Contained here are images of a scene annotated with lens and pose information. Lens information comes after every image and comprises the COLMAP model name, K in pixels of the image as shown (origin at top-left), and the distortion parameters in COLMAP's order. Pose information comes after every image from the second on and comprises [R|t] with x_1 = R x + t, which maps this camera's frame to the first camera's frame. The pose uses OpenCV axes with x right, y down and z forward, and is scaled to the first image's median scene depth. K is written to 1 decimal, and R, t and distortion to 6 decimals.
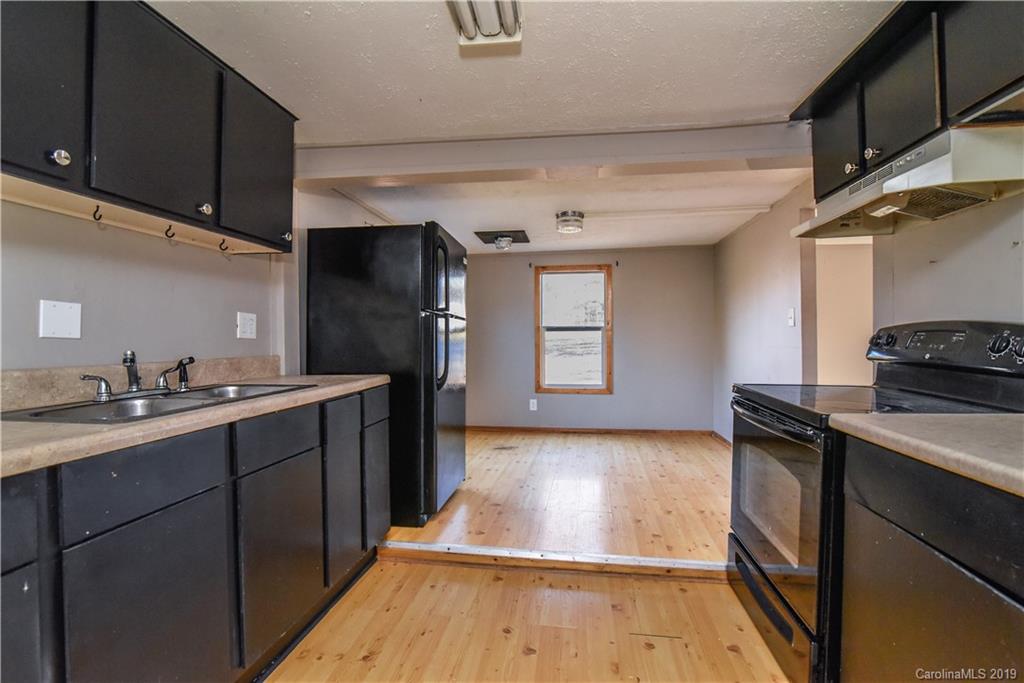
lens RADIAL K [[471.6, 0, 512.0], [0, 471.6, 341.5], [0, 0, 1]] dist [-0.013675, -0.000224]
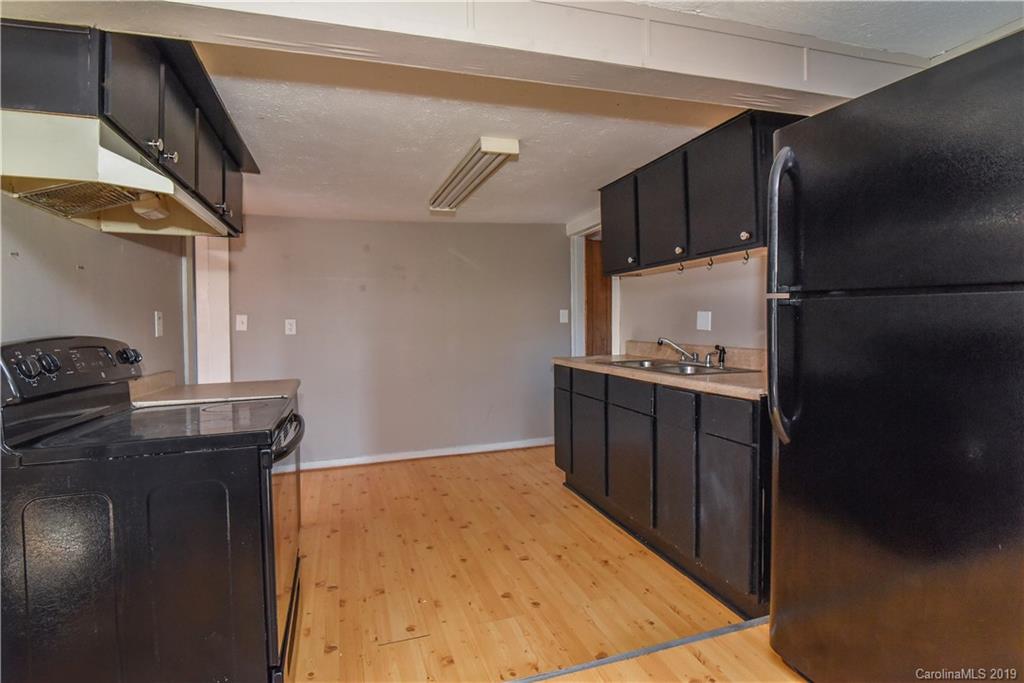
lens RADIAL K [[484.6, 0, 478.2], [0, 484.6, 332.9], [0, 0, 1]] dist [-0.002318, -0.000189]
pose [[-0.914583, 0.027158, -0.403486, 0.506639], [0.015234, 0.999348, 0.032735, -0.055689], [0.404112, 0.023792, -0.914400, 1.795879]]
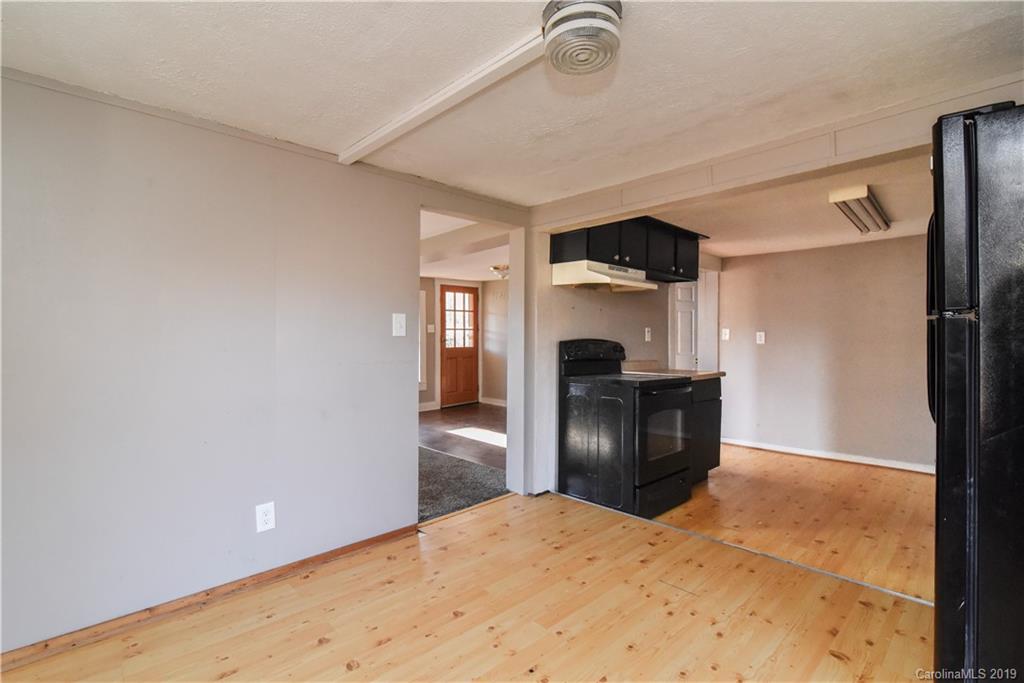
lens RADIAL K [[471.6, 0, 512.0], [0, 471.6, 341.5], [0, 0, 1]] dist [-0.013675, -0.000224]
pose [[-0.789361, -0.005121, 0.613908, -0.095611], [0.005266, 0.999872, 0.015113, -0.053428], [-0.613907, 0.015162, -0.789233, 2.490173]]
